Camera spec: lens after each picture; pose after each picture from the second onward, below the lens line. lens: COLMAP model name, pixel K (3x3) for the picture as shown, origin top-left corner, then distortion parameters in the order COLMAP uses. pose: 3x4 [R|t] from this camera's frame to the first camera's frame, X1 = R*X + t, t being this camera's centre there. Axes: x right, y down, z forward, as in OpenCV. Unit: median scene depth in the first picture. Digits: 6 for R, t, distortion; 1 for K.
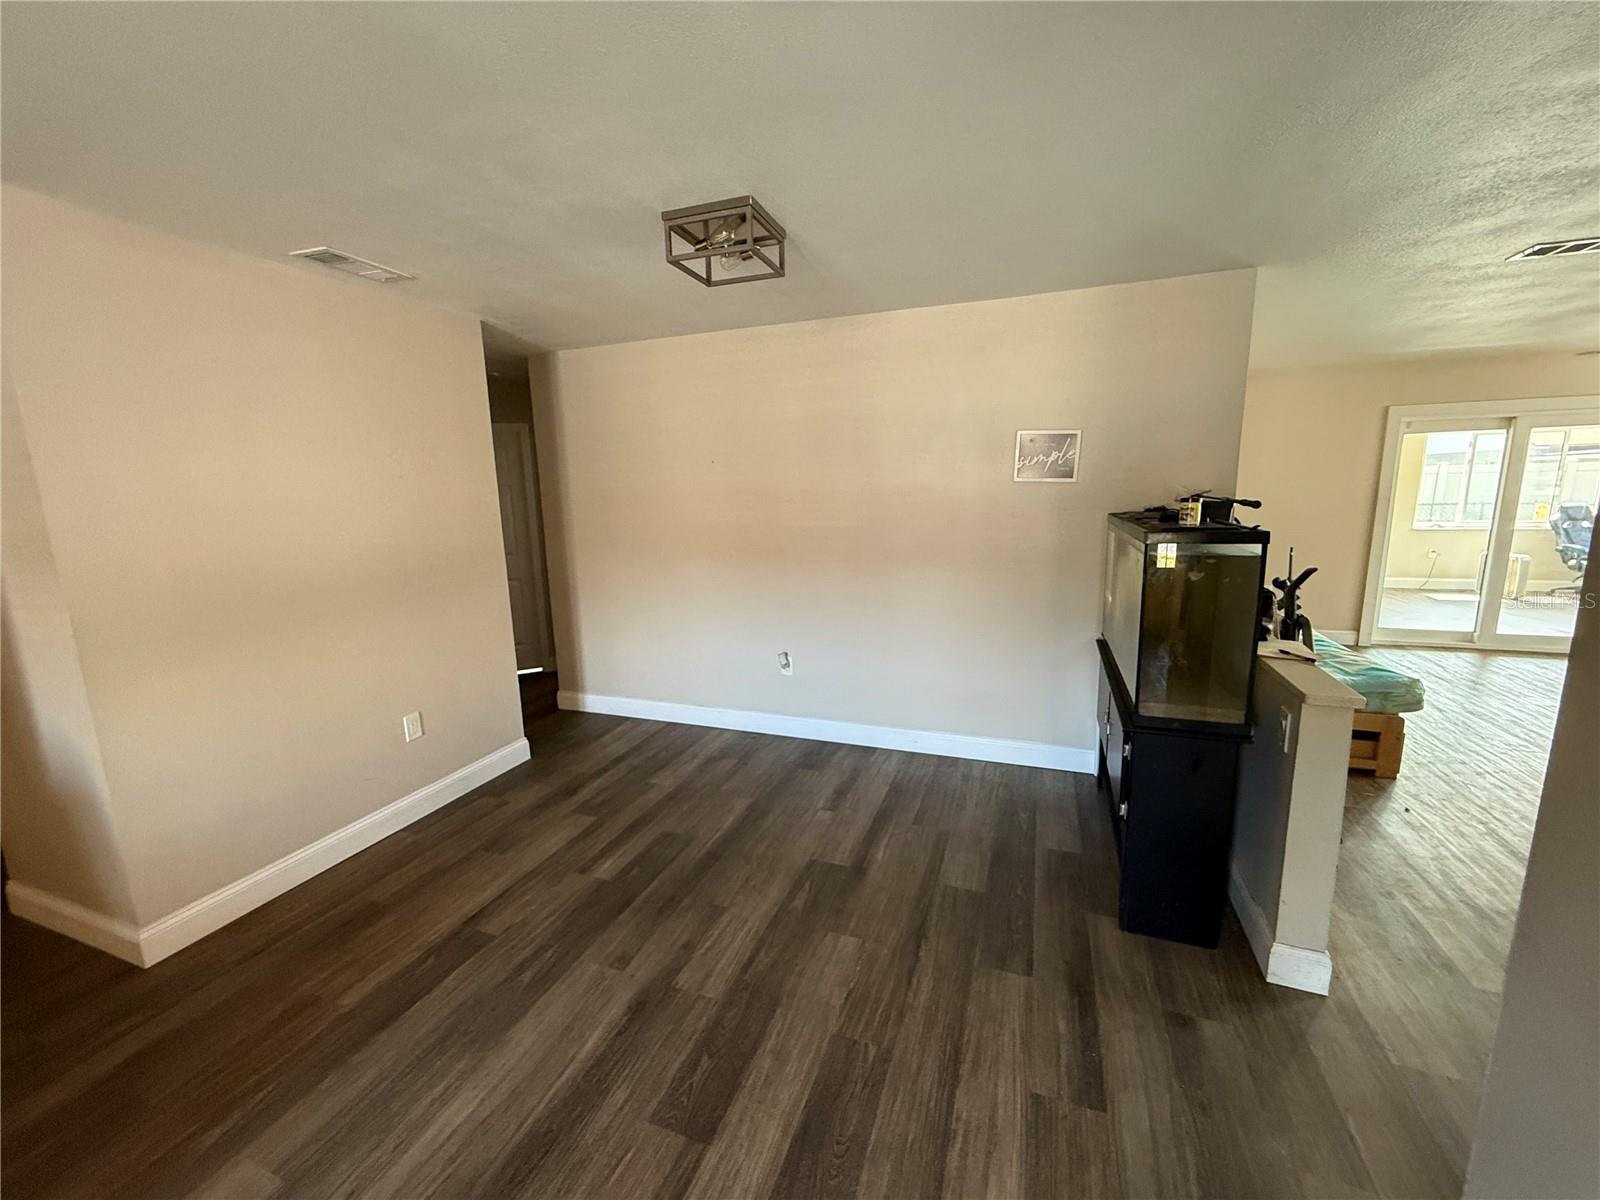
lens RADIAL K [[636.9, 0, 796.3], [0, 636.9, 603.4], [0, 0, 1]] dist [0.000277, -0.000290]
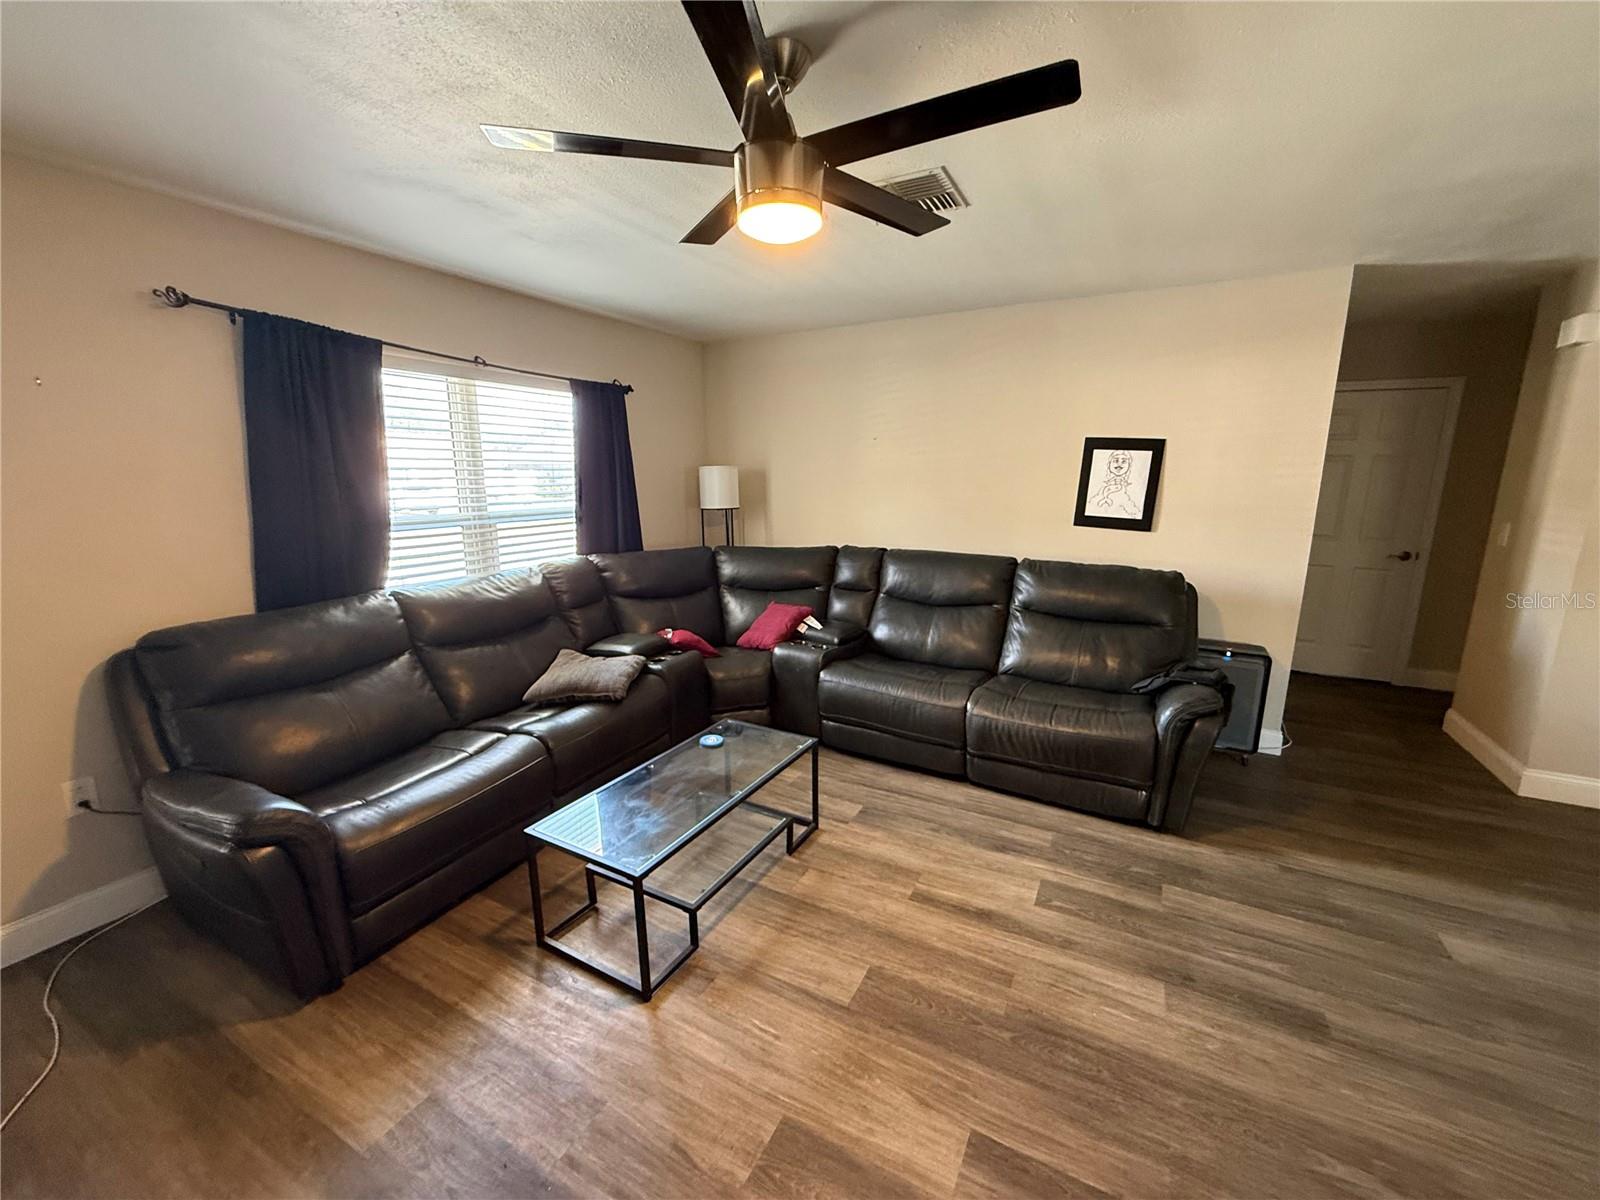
lens RADIAL K [[636.9, 0, 796.3], [0, 636.9, 603.4], [0, 0, 1]] dist [0.000277, -0.000290]
pose [[-0.138595, 0.227817, -0.963790, 0.429151], [-0.169622, 0.953341, 0.249739, 0.081950], [0.975715, 0.198092, -0.093485, -0.476264]]
